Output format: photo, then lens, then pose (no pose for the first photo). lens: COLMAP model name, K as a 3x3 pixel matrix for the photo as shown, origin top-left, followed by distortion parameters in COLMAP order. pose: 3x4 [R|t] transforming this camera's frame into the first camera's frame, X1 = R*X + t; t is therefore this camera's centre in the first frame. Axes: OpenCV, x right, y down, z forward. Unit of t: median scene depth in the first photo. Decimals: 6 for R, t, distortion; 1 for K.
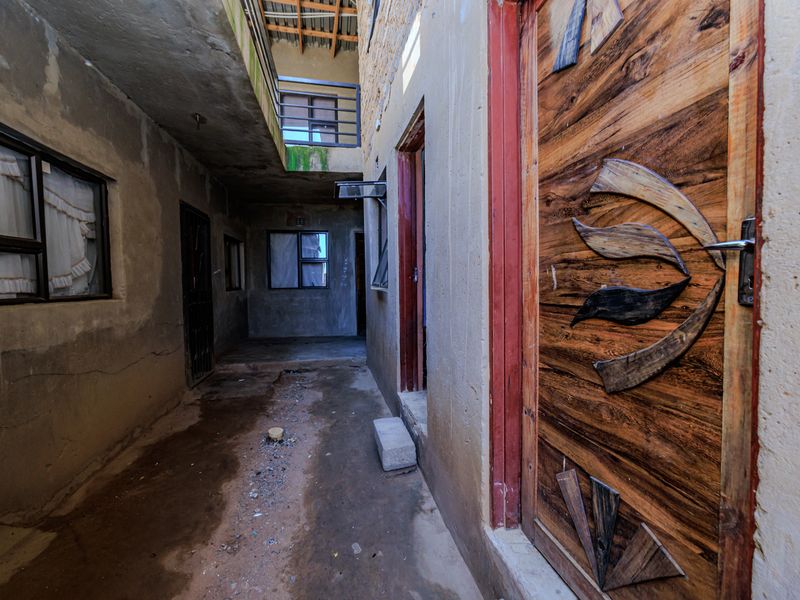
lens RADIAL K [[340.6, 0, 398.3], [0, 340.6, 298.4], [0, 0, 1]] dist [-0.001839, 0.000082]
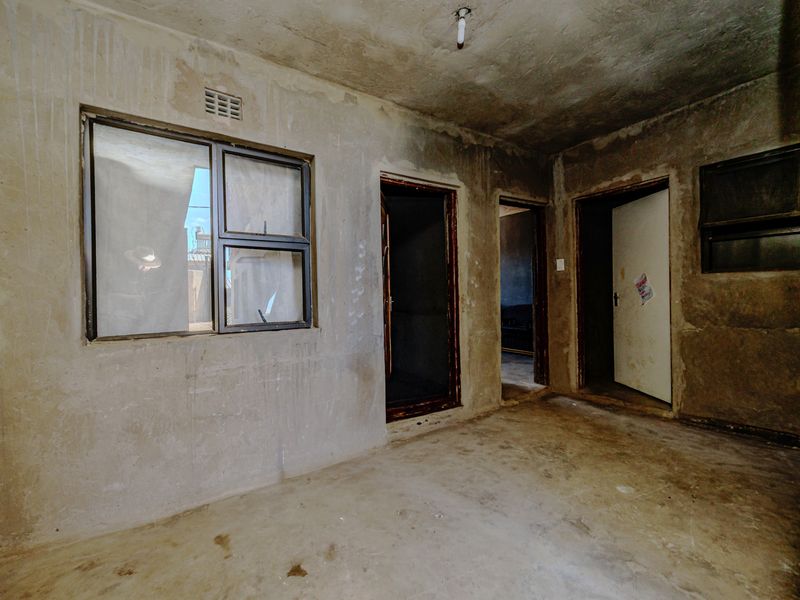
lens RADIAL K [[340.6, 0, 402.2], [0, 340.6, 295.4], [0, 0, 1]] dist [-0.001839, 0.000082]
pose [[0.925832, -0.003412, 0.377919, -0.257834], [0.016372, 0.999383, -0.031086, -0.051473], [-0.377580, 0.034968, 0.925316, 0.672360]]
